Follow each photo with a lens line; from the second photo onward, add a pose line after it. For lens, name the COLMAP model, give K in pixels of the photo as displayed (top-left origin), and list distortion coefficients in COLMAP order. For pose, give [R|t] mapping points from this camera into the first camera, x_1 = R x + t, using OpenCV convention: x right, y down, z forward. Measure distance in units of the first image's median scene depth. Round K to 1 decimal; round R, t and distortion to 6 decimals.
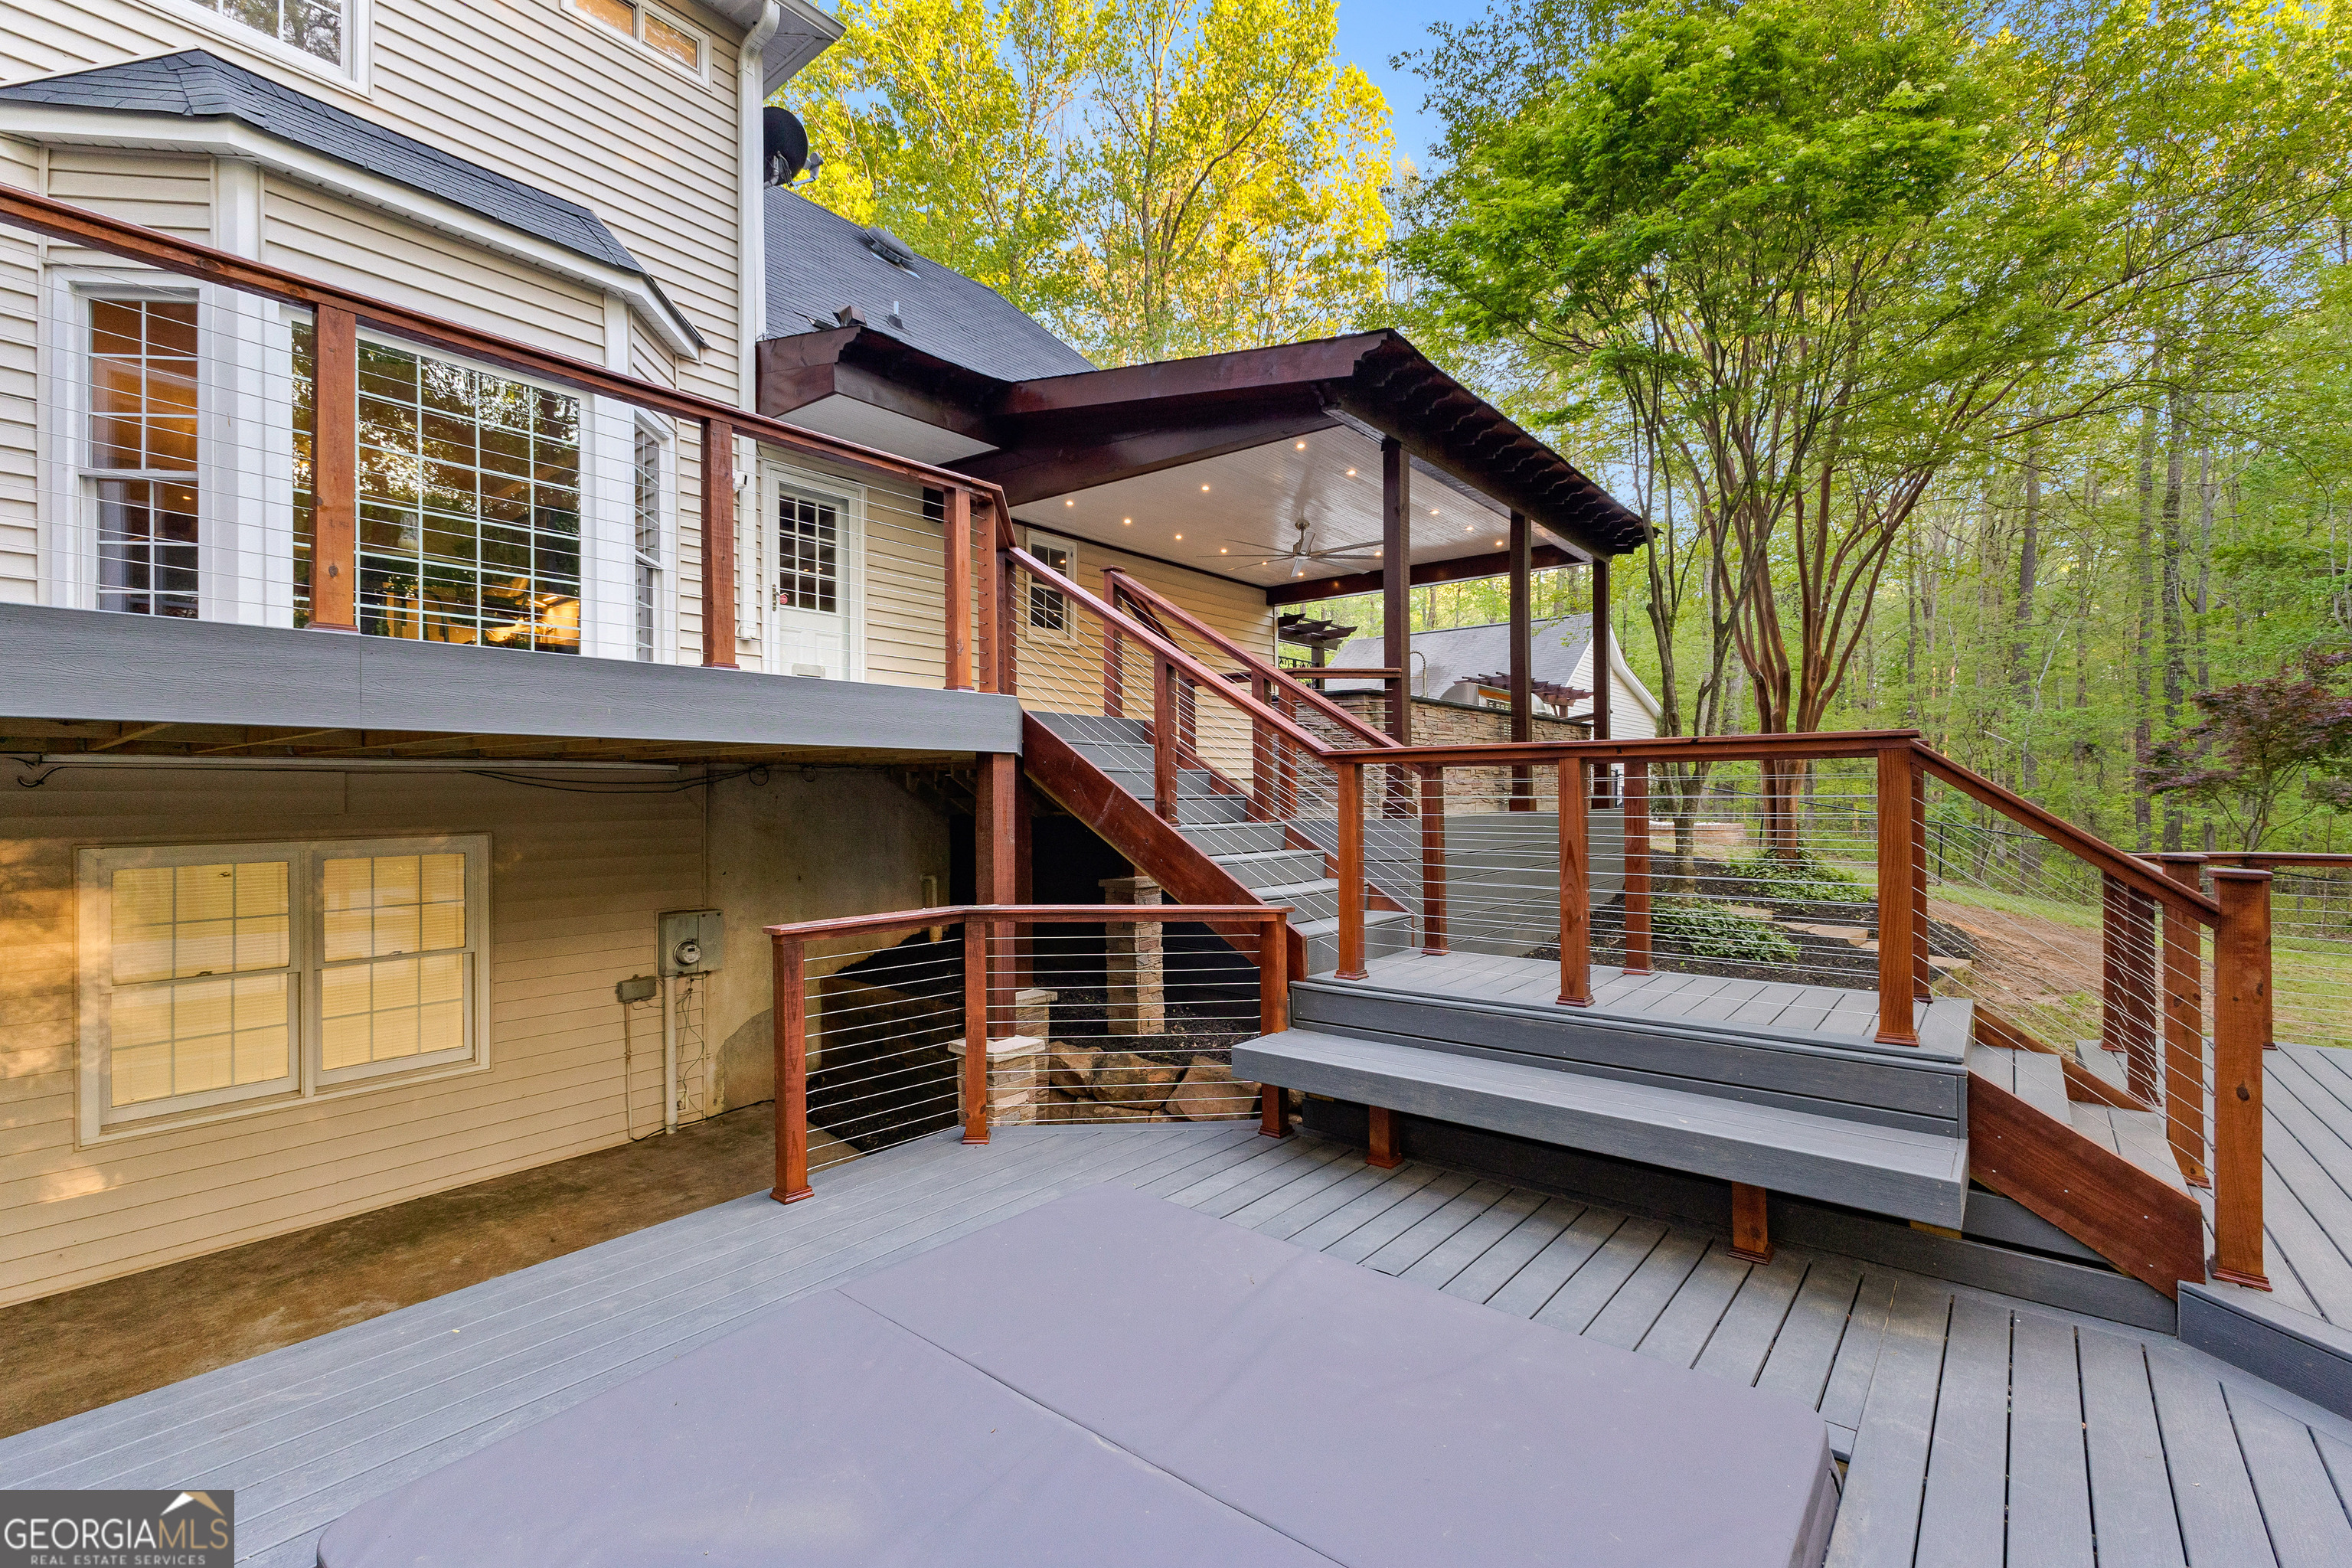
lens RADIAL K [[1020.4, 0, 1187.3], [0, 1020.4, 794.2], [0, 0, 1]] dist [0.015508, -0.002958]
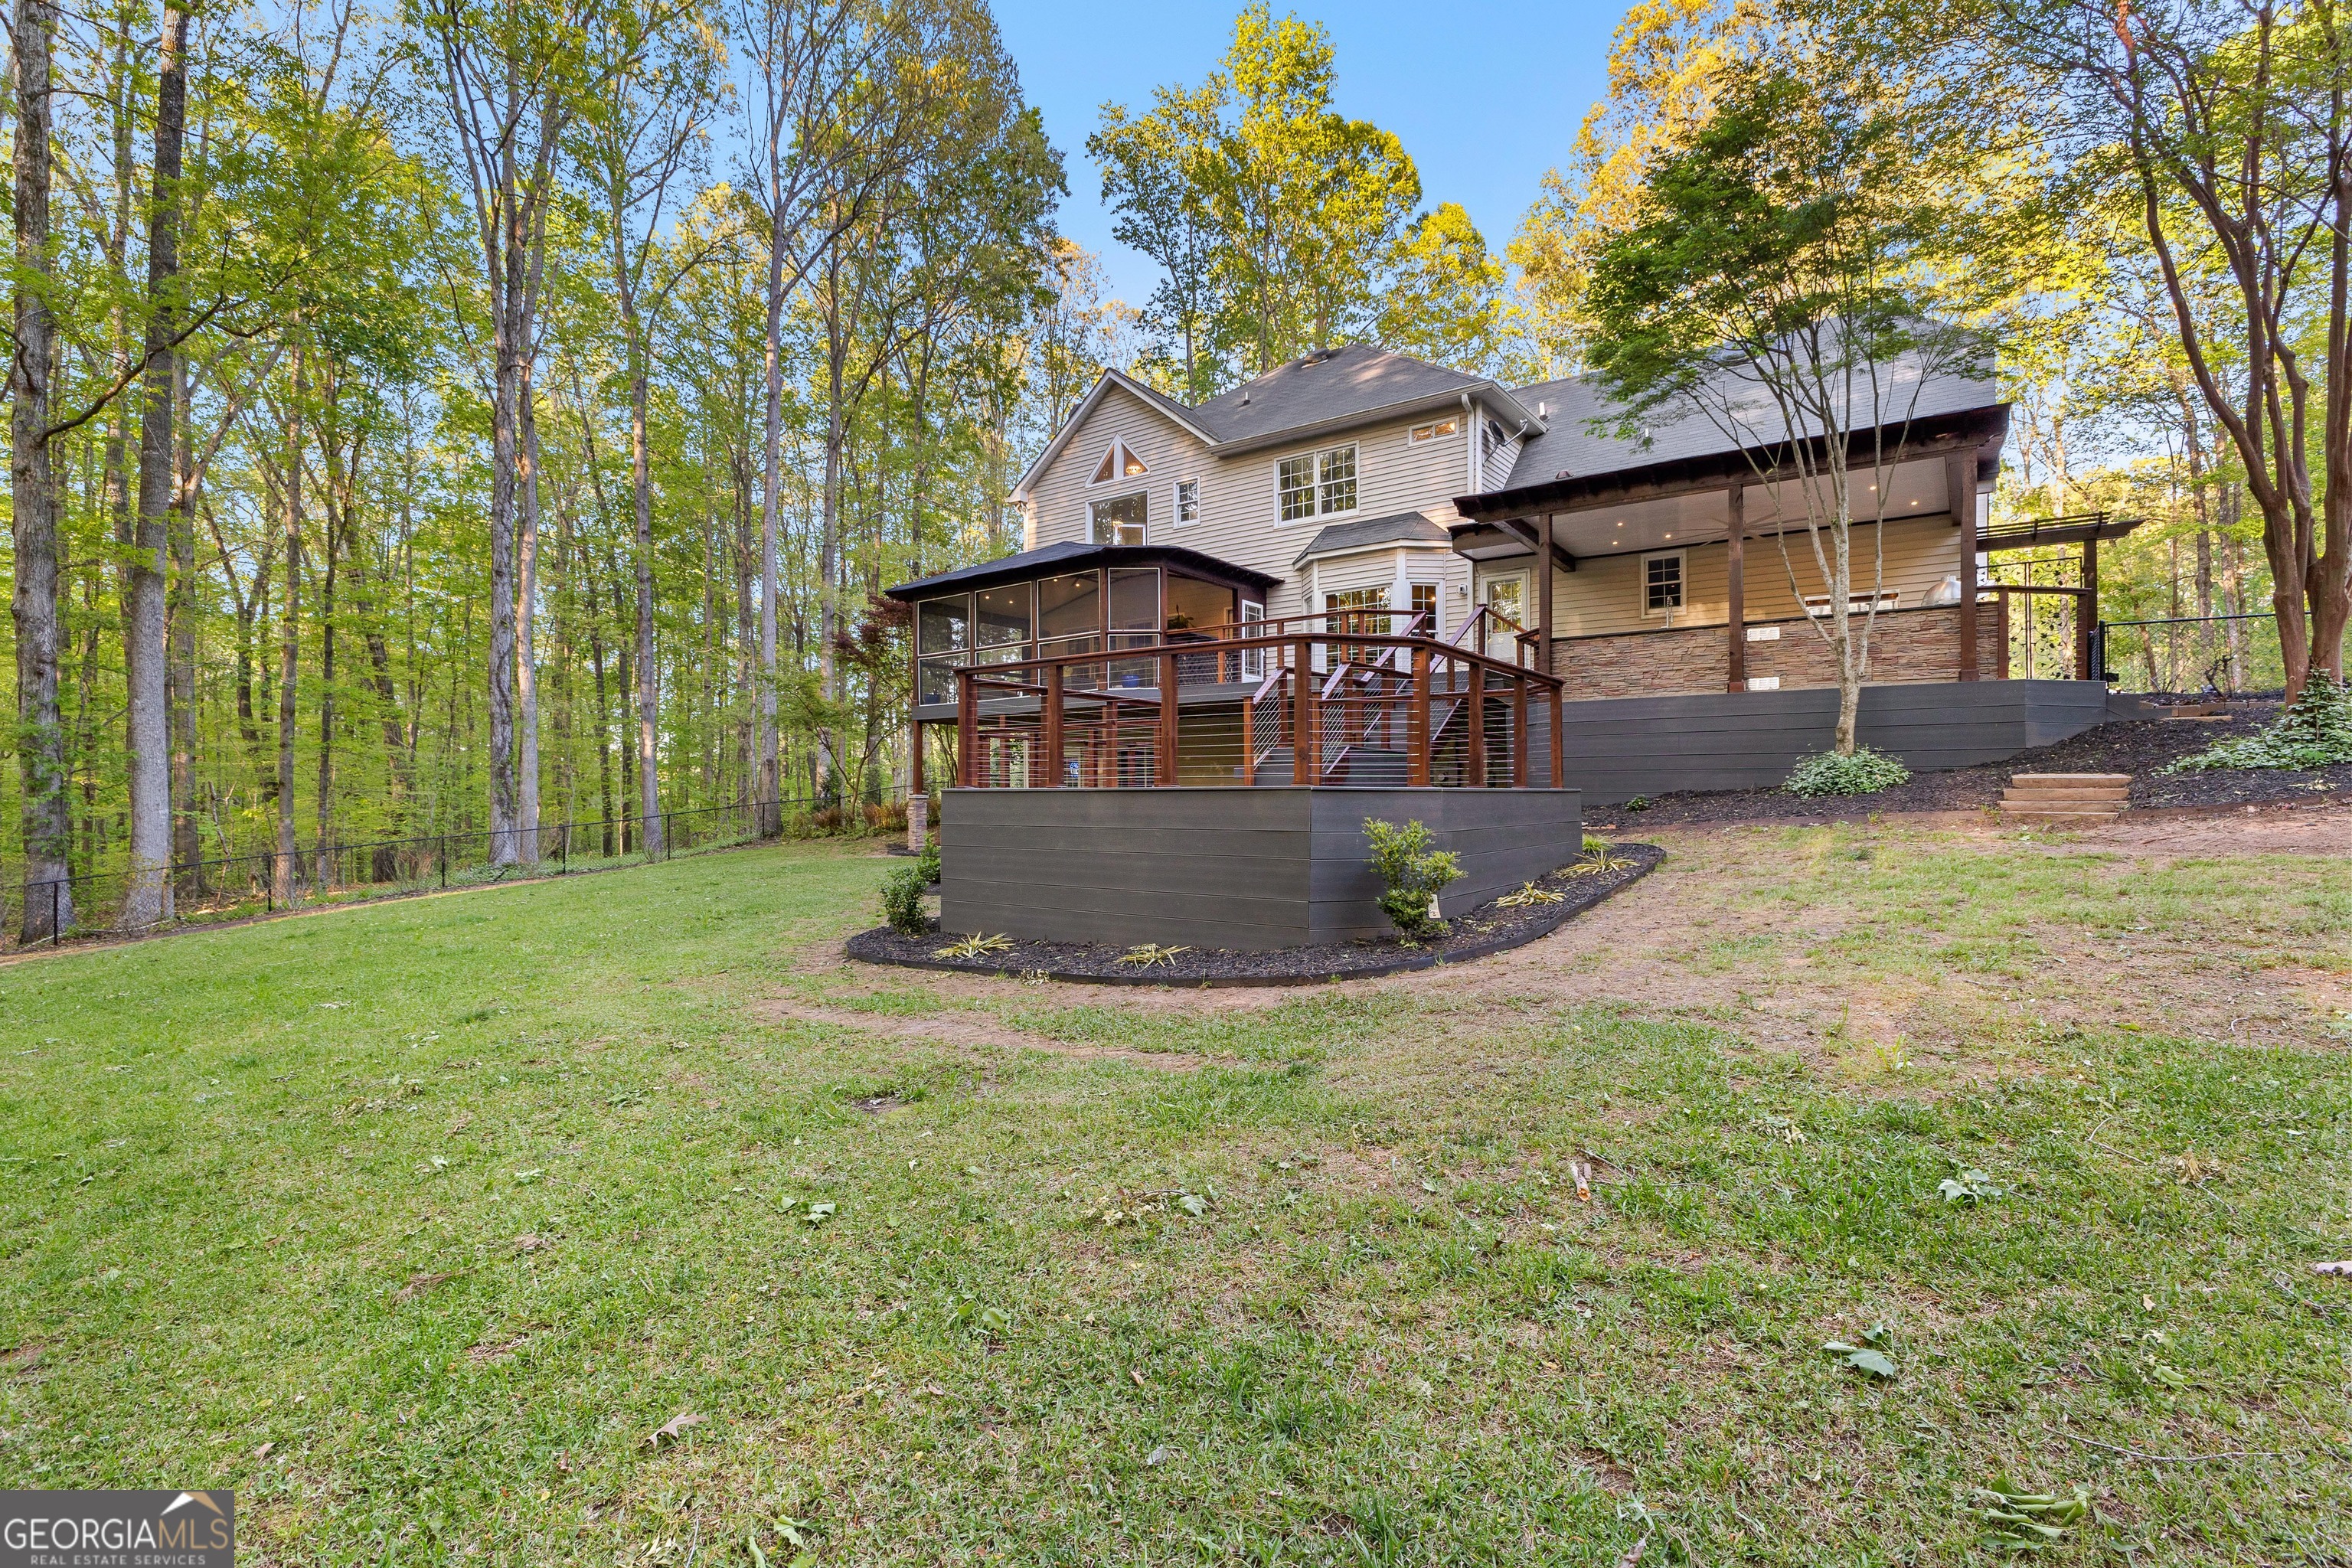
lens RADIAL K [[1067.9, 0, 1161.4], [0, 1067.9, 783.9], [0, 0, 1]] dist [-0.007664, 0.000063]
pose [[0.034825, -0.005777, -0.999377, 2.304416], [-0.002925, 0.999978, -0.005883, 0.196702], [0.999389, 0.003128, 0.034807, 0.204945]]
